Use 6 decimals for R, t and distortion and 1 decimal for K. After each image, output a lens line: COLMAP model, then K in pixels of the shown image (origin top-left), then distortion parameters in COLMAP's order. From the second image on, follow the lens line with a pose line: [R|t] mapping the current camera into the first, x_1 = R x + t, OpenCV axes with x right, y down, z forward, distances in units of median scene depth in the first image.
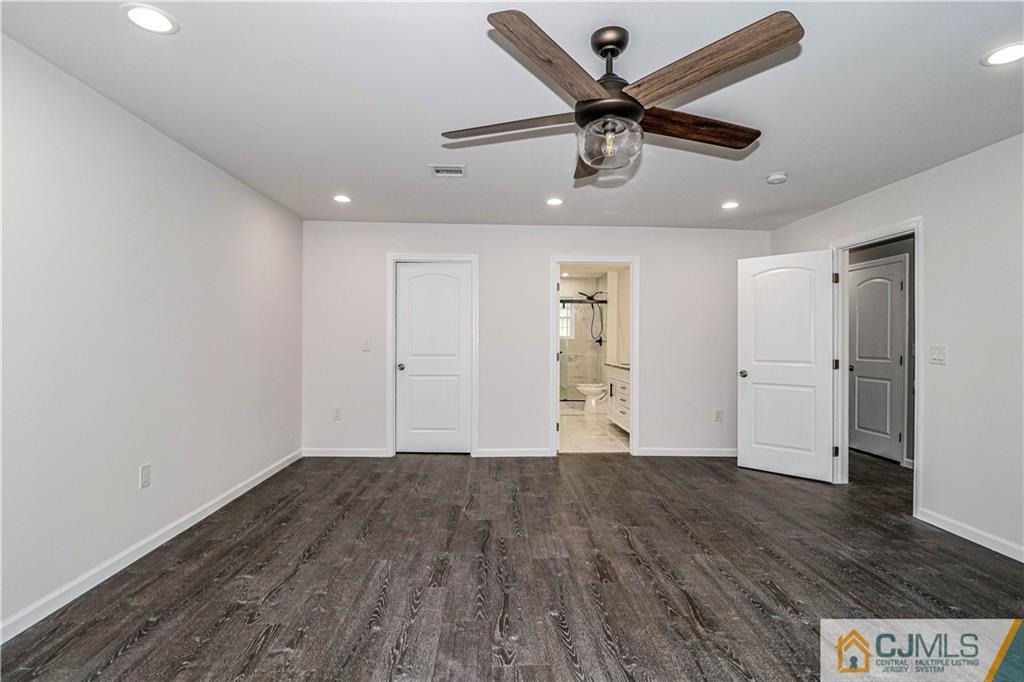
lens RADIAL K [[494.1, 0, 509.6], [0, 494.1, 330.2], [0, 0, 1]] dist [0.000963, -0.012821]
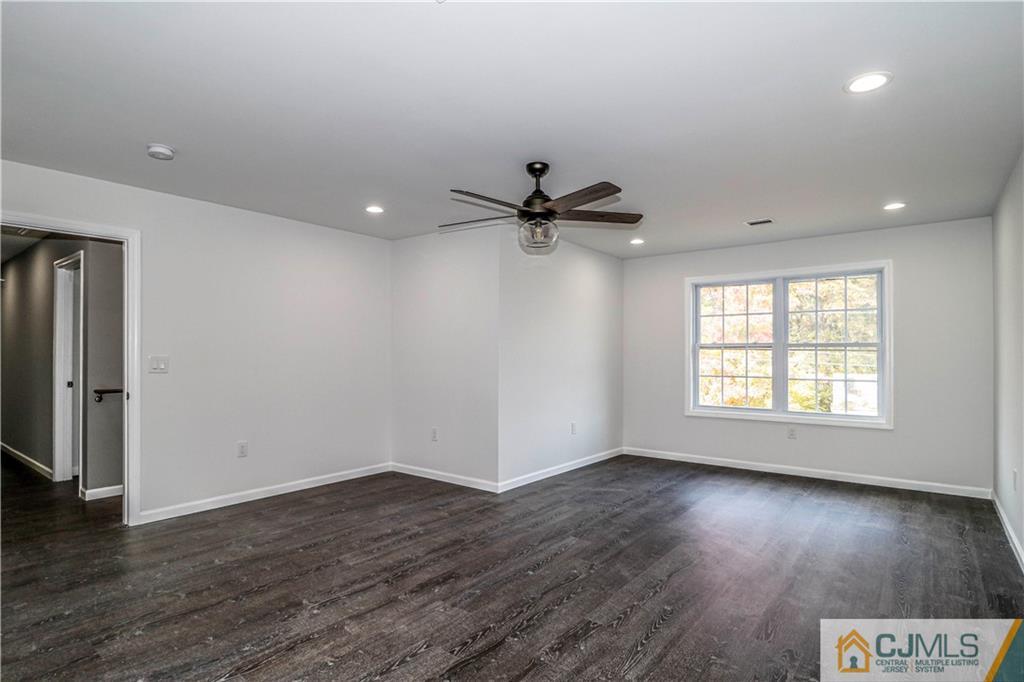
lens RADIAL K [[524.7, 0, 518.4], [0, 524.7, 351.2], [0, 0, 1]] dist [-0.000380, -0.000147]
pose [[-0.767705, -0.006790, 0.640768, -0.548783], [-0.019459, 0.999730, -0.012720, 0.019916], [-0.640508, -0.022234, -0.767629, 1.524680]]
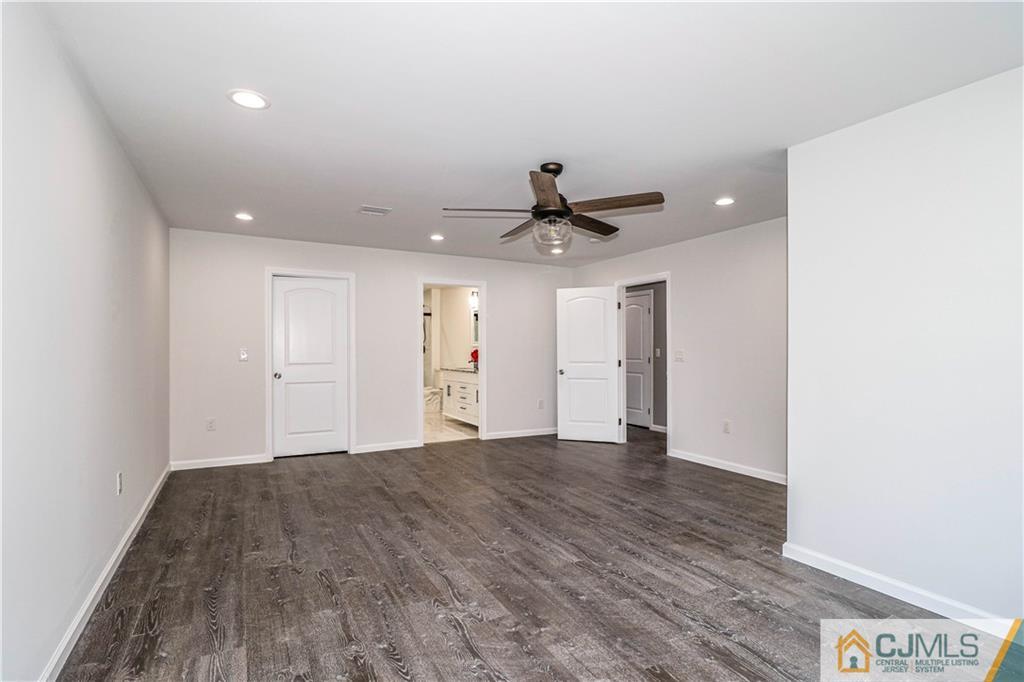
lens RADIAL K [[494.1, 0, 509.6], [0, 494.1, 330.2], [0, 0, 1]] dist [0.000963, -0.012821]
pose [[0.894363, 0.008892, 0.447253, -0.438502], [-0.001636, 0.999861, -0.016608, -0.008460], [-0.447339, 0.014121, 0.894253, -0.275278]]
